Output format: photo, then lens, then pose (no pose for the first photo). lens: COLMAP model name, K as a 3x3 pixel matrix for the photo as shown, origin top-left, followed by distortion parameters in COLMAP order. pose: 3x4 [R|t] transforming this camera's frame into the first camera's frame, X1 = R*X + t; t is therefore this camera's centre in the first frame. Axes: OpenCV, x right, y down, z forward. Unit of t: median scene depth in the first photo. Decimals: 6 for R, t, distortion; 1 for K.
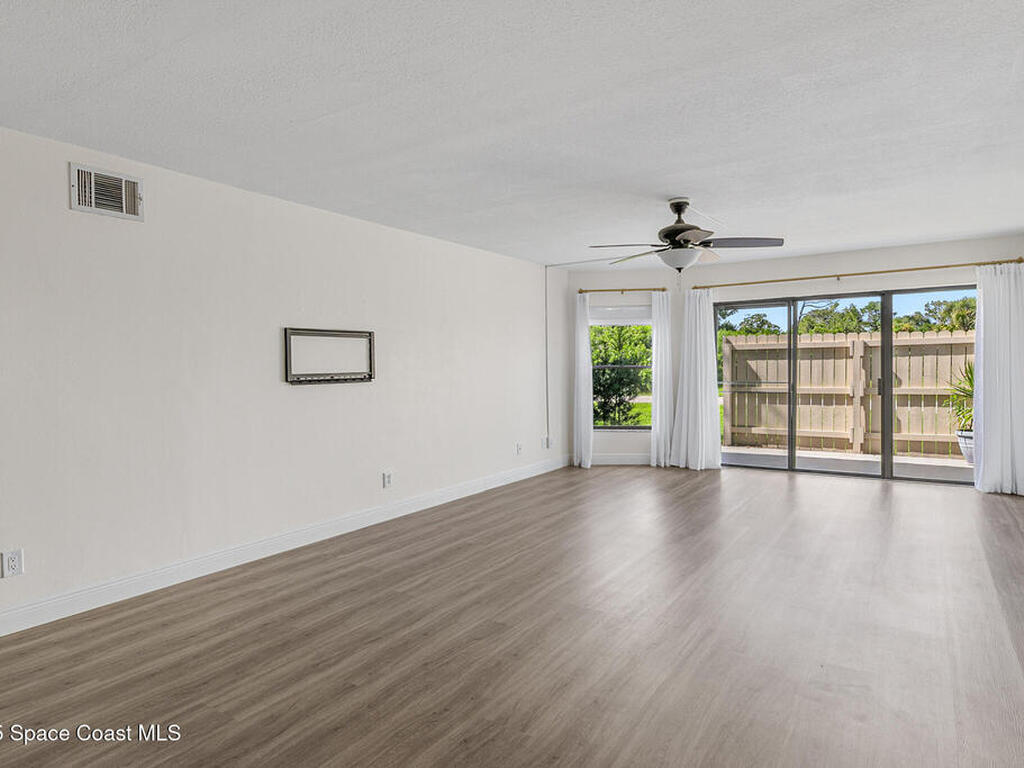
lens RADIAL K [[614.7, 0, 503.6], [0, 614.7, 377.5], [0, 0, 1]] dist [0.003533, 0.002320]
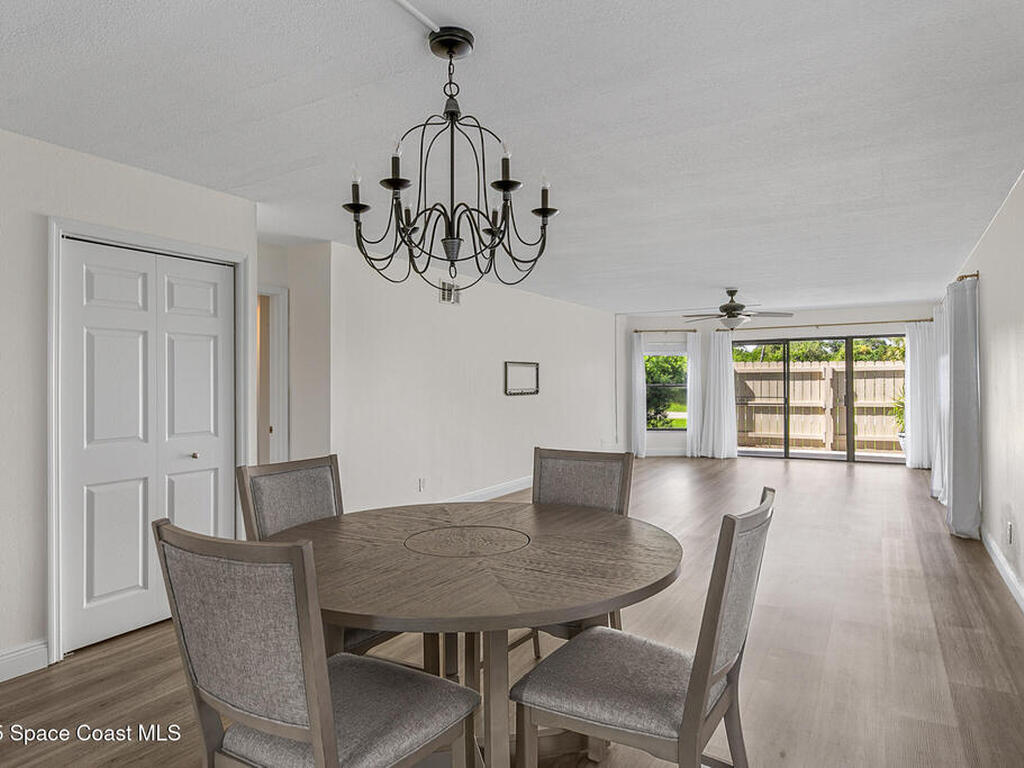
lens RADIAL K [[633.6, 0, 499.3], [0, 633.6, 377.0], [0, 0, 1]] dist [0.002003, -0.000272]
pose [[0.998479, 0.005829, 0.054822, -0.265647], [-0.004236, 0.999567, -0.029132, 0.006393], [-0.054968, 0.028856, 0.998071, -0.417859]]
